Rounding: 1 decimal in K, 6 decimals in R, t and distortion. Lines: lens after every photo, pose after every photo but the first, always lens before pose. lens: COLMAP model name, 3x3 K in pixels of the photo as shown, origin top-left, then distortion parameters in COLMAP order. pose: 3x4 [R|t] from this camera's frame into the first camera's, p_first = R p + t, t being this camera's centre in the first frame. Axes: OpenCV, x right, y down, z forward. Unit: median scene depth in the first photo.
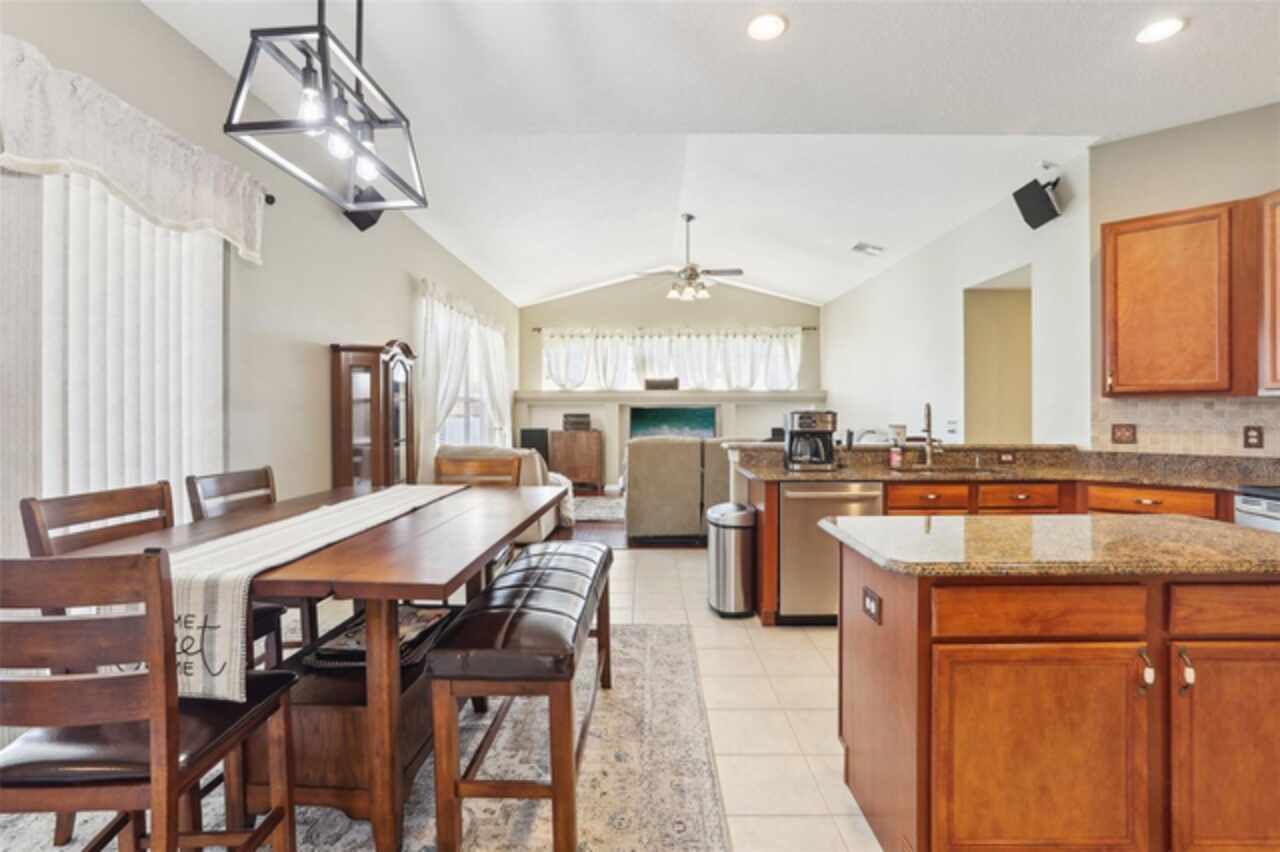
lens RADIAL K [[592.1, 0, 644.0], [0, 592.1, 418.4], [0, 0, 1]] dist [-0.052890, 0.020059]
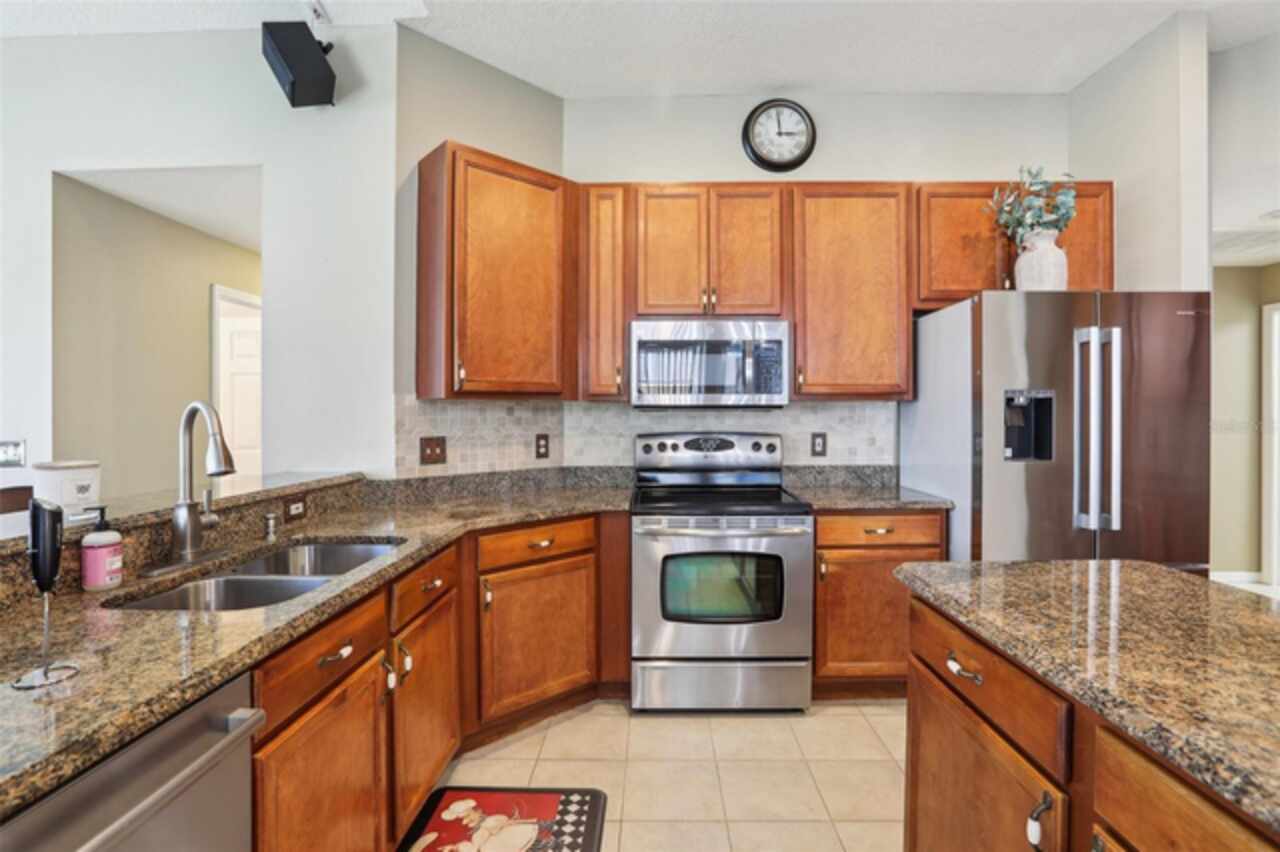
lens RADIAL K [[592.1, 0, 644.0], [0, 592.1, 418.4], [0, 0, 1]] dist [-0.052890, 0.020059]
pose [[0.013767, -0.005190, 0.999892, 0.105295], [0.015243, 0.999871, 0.004980, -0.011334], [-0.999789, 0.015173, 0.013844, 0.678868]]
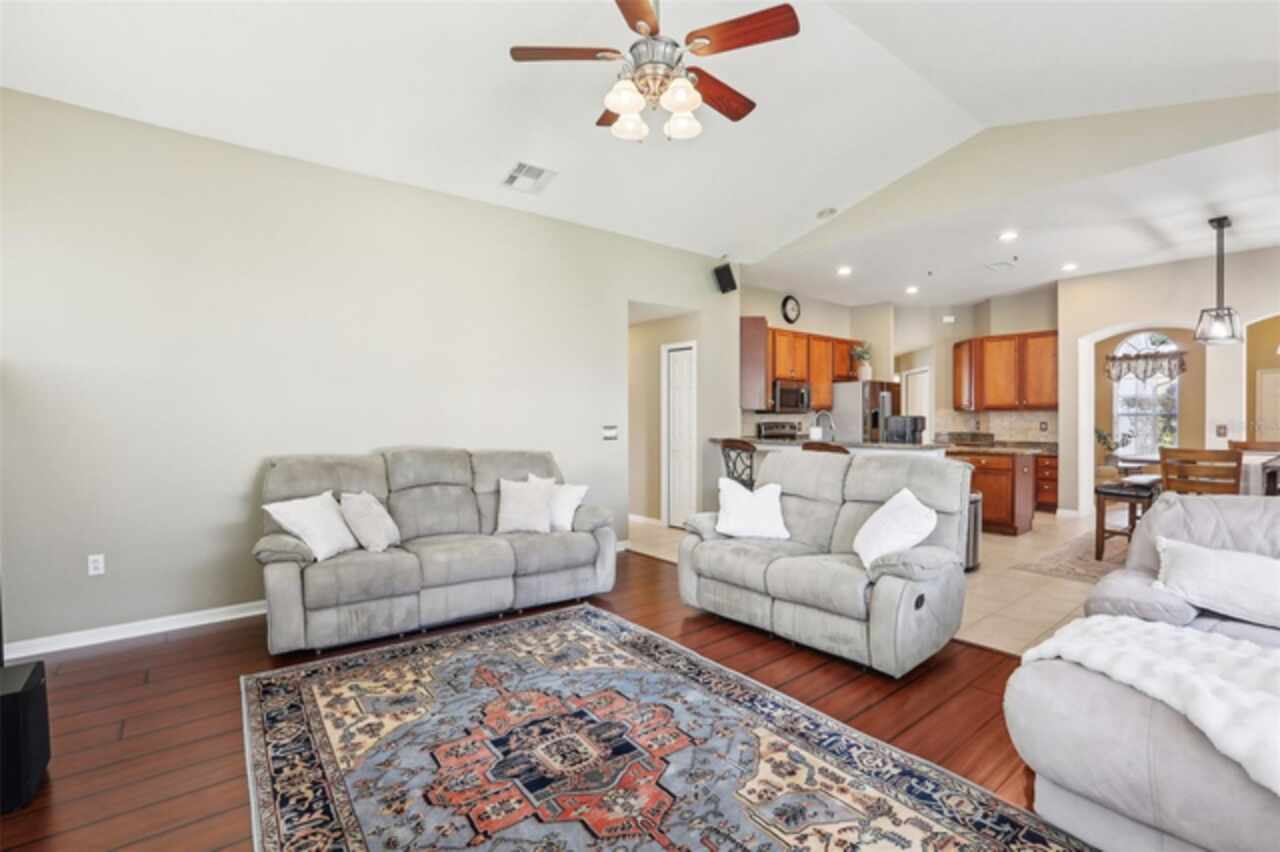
lens RADIAL K [[592.1, 0, 644.0], [0, 592.1, 418.4], [0, 0, 1]] dist [-0.052890, 0.020059]
pose [[-0.644495, -0.000352, 0.764609, -0.383367], [0.012981, 0.999851, 0.011401, -0.030761], [-0.764498, 0.017273, -0.644394, 2.298197]]
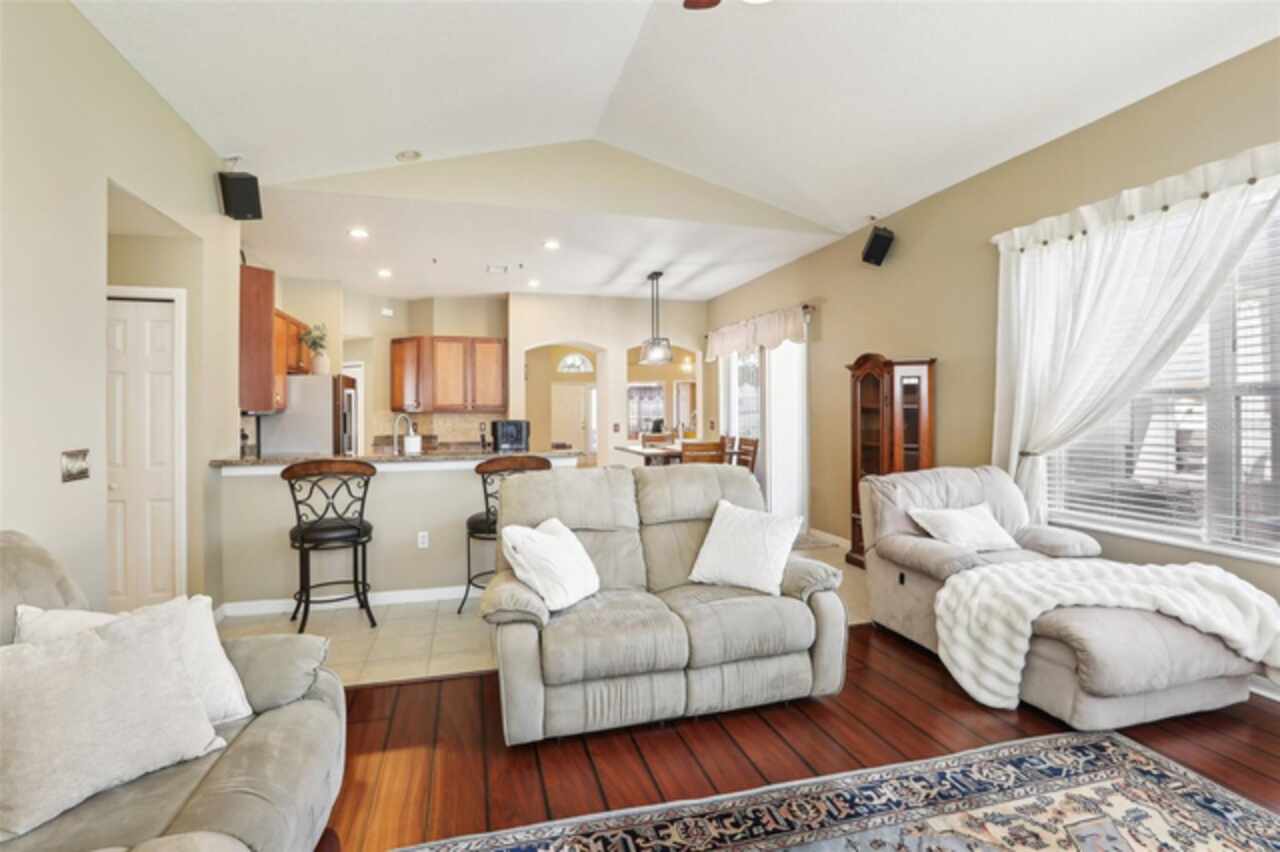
lens RADIAL K [[595.0, 0, 641.6], [0, 595.0, 409.0], [0, 0, 1]] dist [-0.052414, 0.014342]
pose [[-0.956819, 0.005280, -0.290636, 0.361356], [0.003287, 0.999968, 0.007345, -0.041995], [0.290665, 0.006073, -0.956806, 2.201247]]
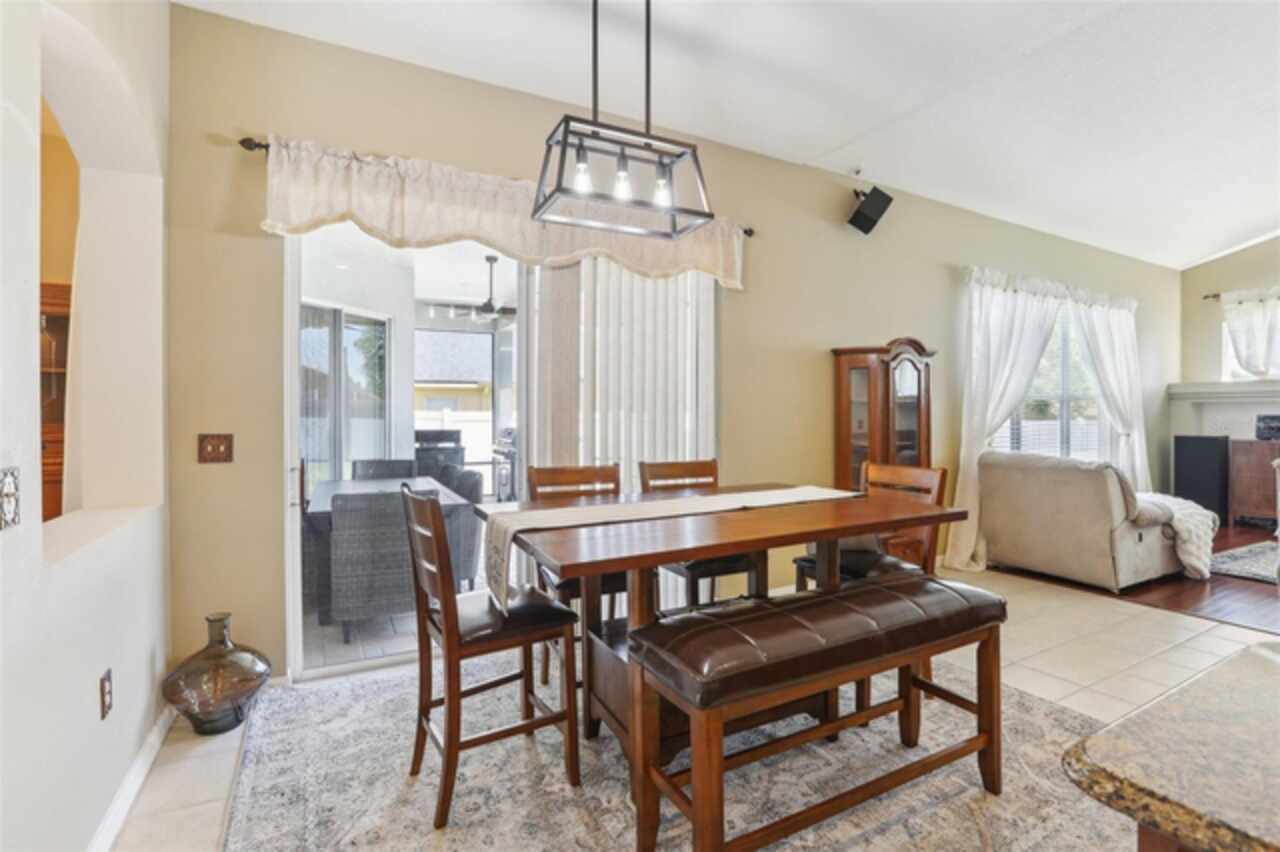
lens RADIAL K [[605.1, 0, 644.2], [0, 605.1, 419.6], [0, 0, 1]] dist [-0.057800, 0.023224]
pose [[0.490409, 0.008364, -0.871452, 0.246820], [-0.008132, 0.999954, 0.005021, -0.002380], [0.871454, 0.004625, 0.490455, 0.171904]]
